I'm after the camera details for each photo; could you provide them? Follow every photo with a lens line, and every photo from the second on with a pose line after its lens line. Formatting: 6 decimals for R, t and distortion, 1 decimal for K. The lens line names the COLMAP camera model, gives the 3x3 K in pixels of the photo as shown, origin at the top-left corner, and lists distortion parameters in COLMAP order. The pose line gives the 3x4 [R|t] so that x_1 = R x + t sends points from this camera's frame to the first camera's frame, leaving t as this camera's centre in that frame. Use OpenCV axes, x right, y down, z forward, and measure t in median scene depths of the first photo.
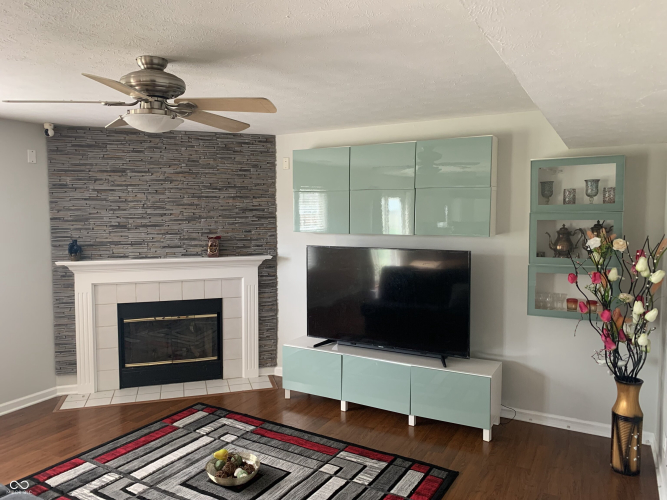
lens RADIAL K [[510.0, 0, 328.4], [0, 510.0, 251.3], [0, 0, 1]] dist [0.066198, -0.083522]
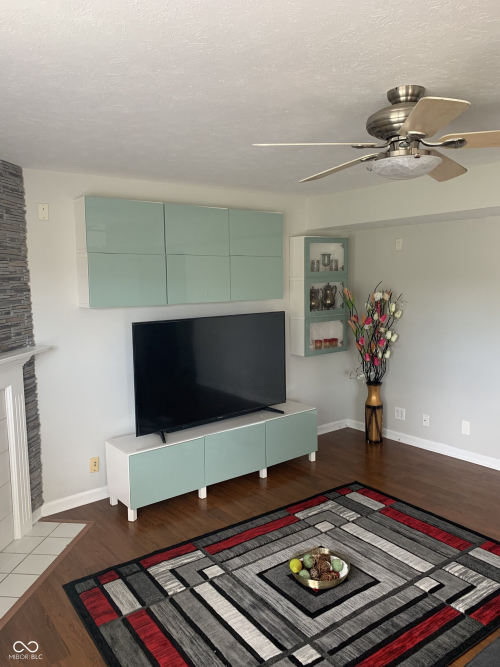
lens RADIAL K [[510.0, 0, 246.6], [0, 510.0, 336.1], [0, 0, 1]] dist [0.066198, -0.083522]
pose [[0.390479, -0.111598, 0.913823, -0.667261], [0.092392, 0.992364, 0.081710, -0.037372], [-0.915964, 0.052524, 0.397808, 0.497533]]
